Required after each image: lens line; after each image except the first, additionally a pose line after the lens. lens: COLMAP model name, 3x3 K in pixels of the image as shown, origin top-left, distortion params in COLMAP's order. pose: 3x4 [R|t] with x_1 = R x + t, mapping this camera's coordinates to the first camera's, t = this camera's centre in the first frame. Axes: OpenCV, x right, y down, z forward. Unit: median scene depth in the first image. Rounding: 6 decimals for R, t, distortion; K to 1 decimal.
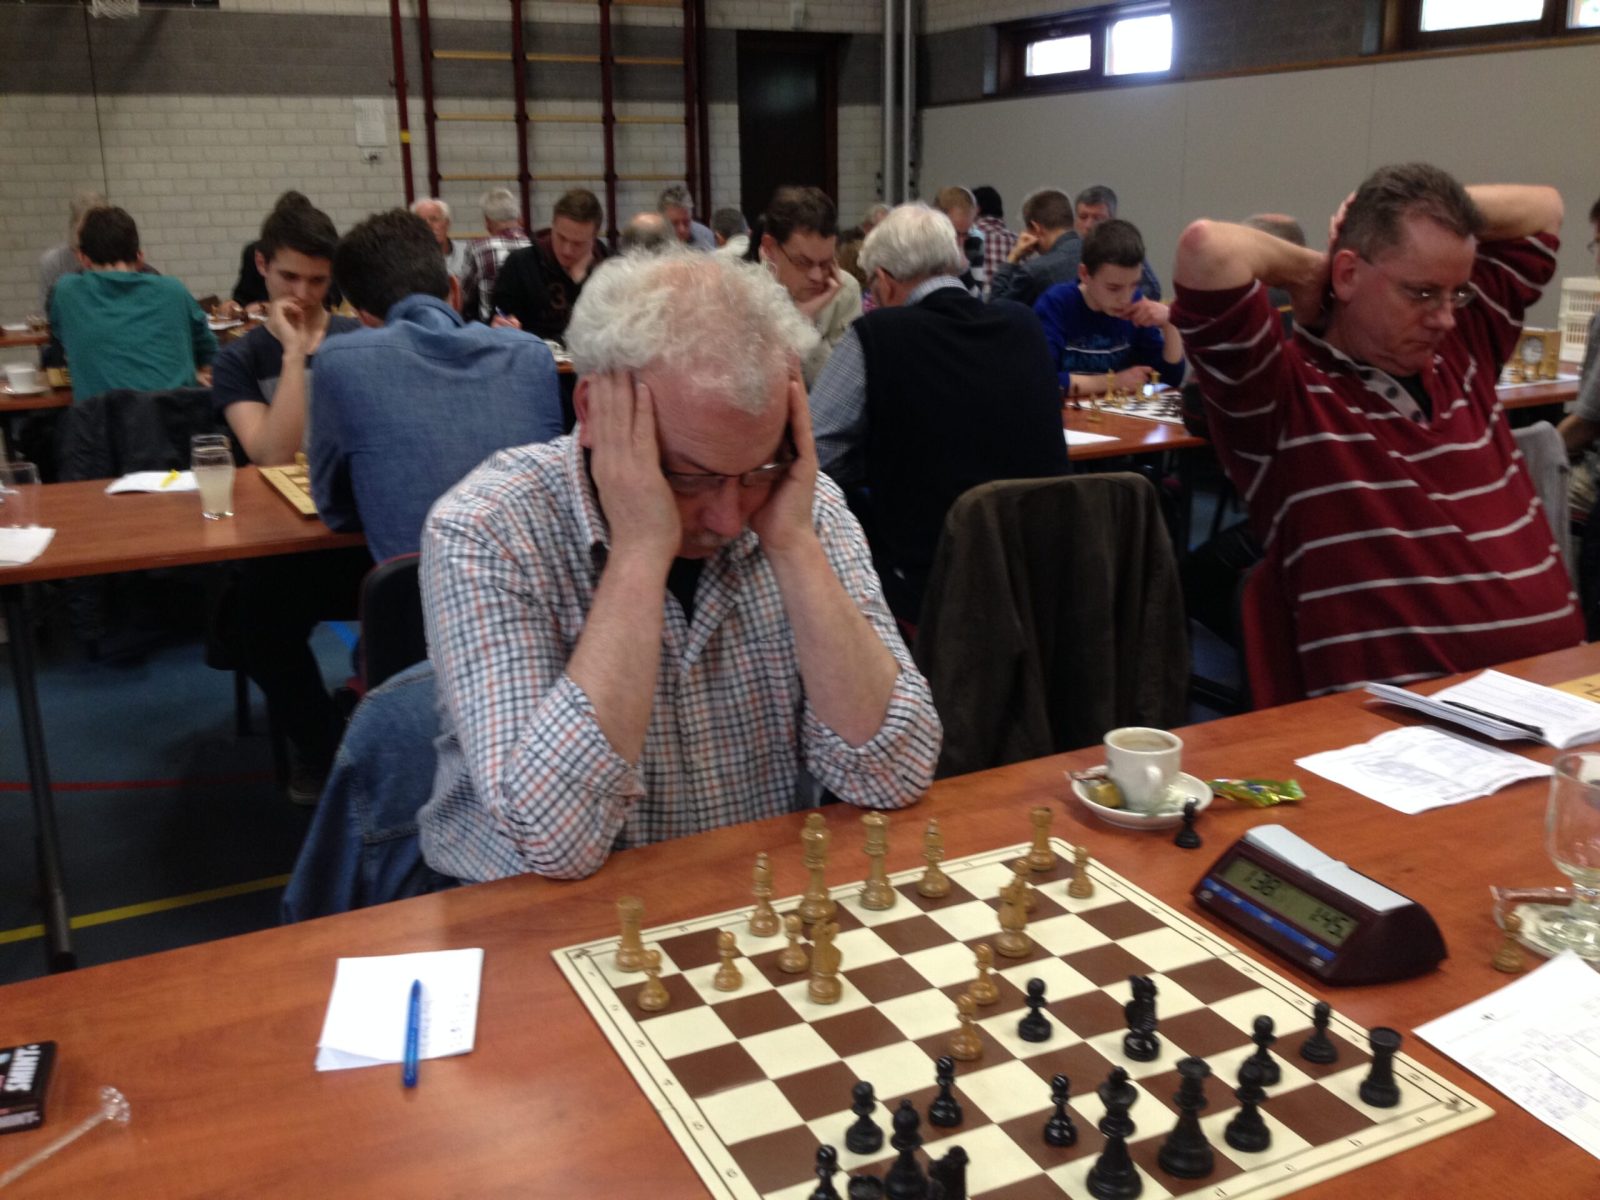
lens RADIAL K [[1590.4, 0, 800.0], [0, 1590.4, 600.0], [0, 0, 1]] dist [0.160200, -0.286575]
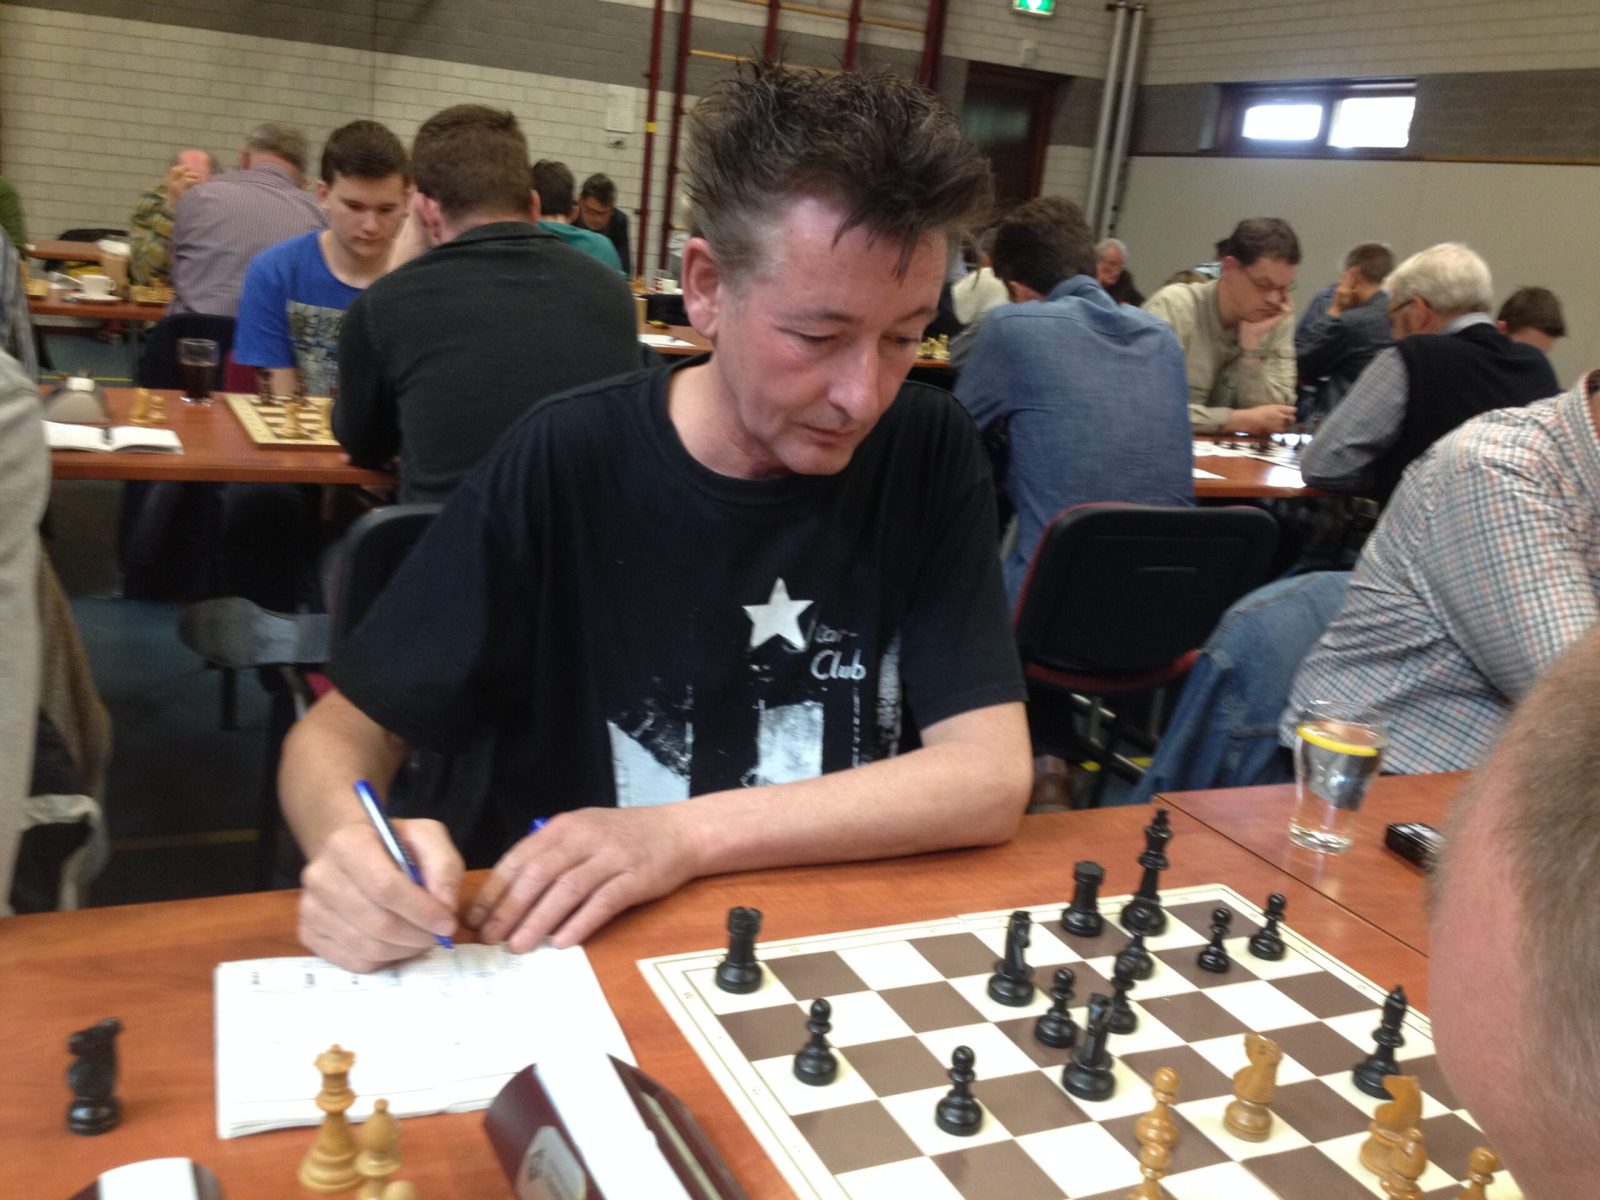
lens RADIAL K [[1590.4, 0, 800.0], [0, 1590.4, 600.0], [0, 0, 1]] dist [0.160200, -0.286575]
pose [[0.992858, 0.119294, 0.001434, -0.120082], [-0.119255, 0.992727, -0.016475, 0.022214], [-0.003389, 0.016186, 0.999863, -0.031808]]
